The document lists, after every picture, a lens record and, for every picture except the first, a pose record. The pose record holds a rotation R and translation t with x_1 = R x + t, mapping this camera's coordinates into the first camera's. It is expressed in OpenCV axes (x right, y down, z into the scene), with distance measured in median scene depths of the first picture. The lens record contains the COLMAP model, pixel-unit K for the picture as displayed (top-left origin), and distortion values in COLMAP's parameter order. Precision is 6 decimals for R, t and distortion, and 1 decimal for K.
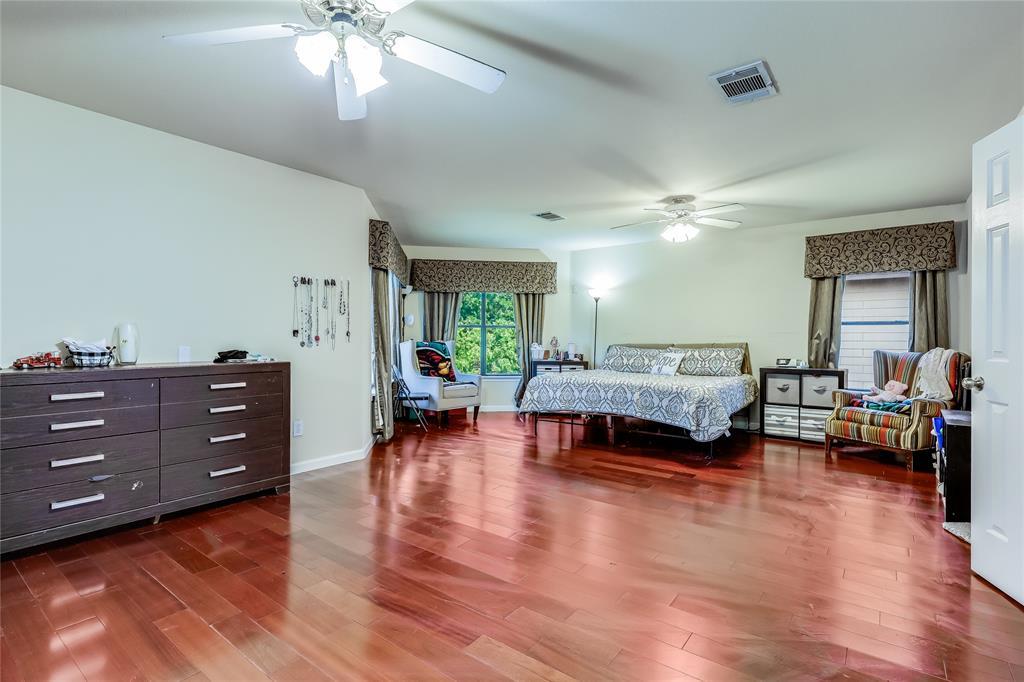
lens RADIAL K [[501.2, 0, 494.7], [0, 501.2, 344.2], [0, 0, 1]] dist [-0.000677, -0.000283]
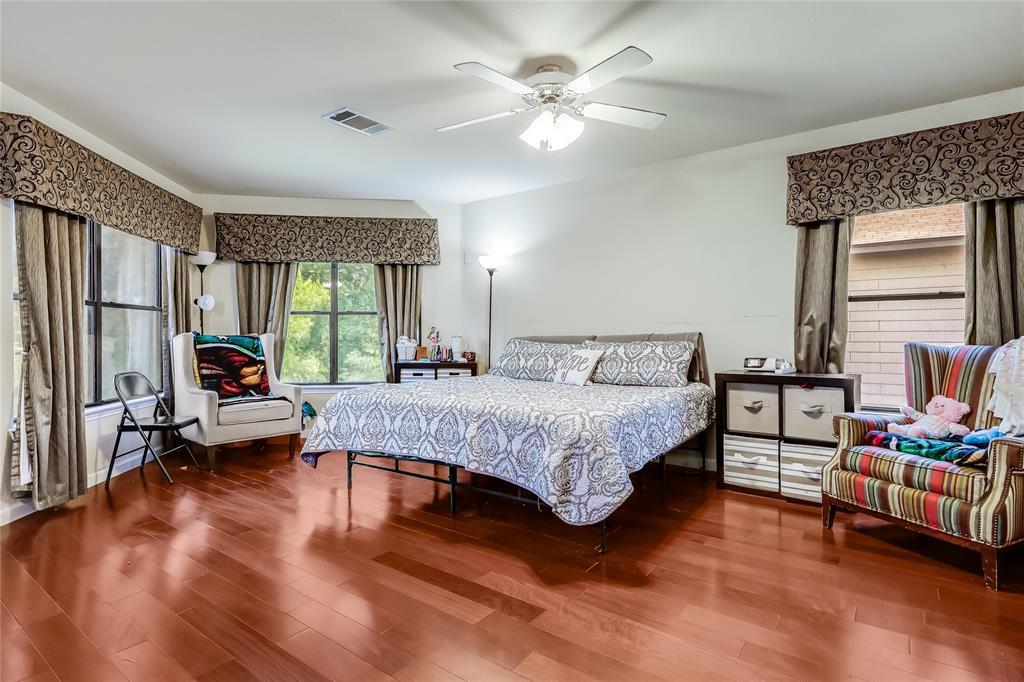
lens RADIAL K [[529.6, 0, 494.2], [0, 529.6, 332.7], [0, 0, 1]] dist [0.000471, 0.001411]
pose [[0.999917, -0.007147, 0.010704, 0.282050], [0.007317, 0.999846, -0.015975, 0.007270], [-0.010588, 0.016052, 0.999815, 0.400406]]
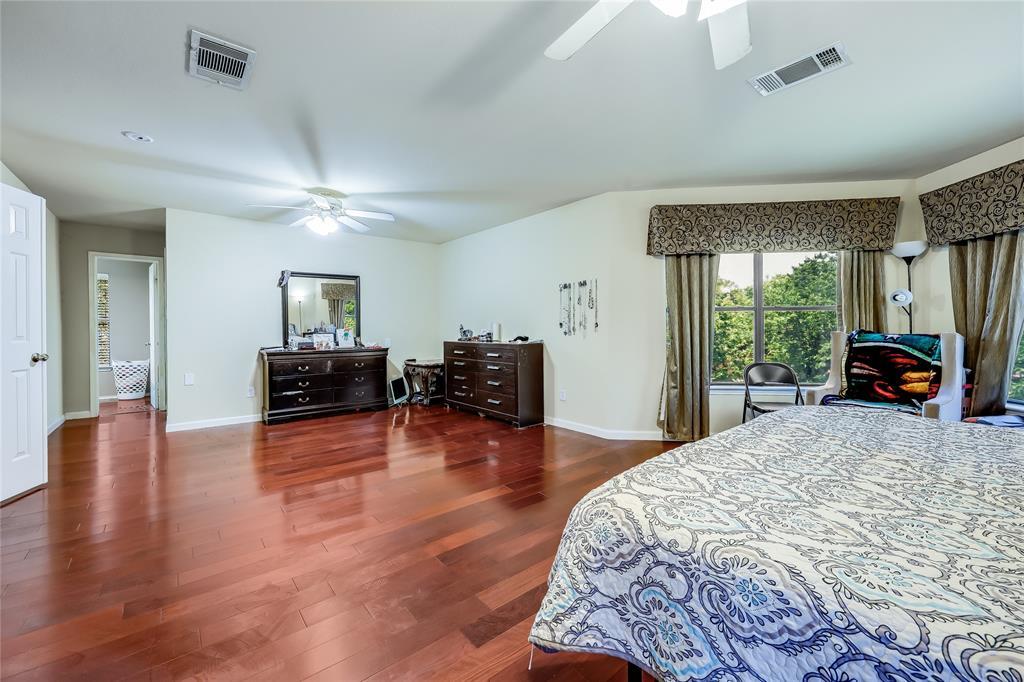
lens RADIAL K [[416.5, 0, 512.0], [0, 416.5, 332.1], [0, 0, 1]] dist [0.000793, 0.000138]
pose [[-0.212008, 0.011261, -0.977203, 0.595523], [-0.006550, 0.999895, 0.012943, -0.013741], [0.977246, 0.009145, -0.211911, 0.880624]]
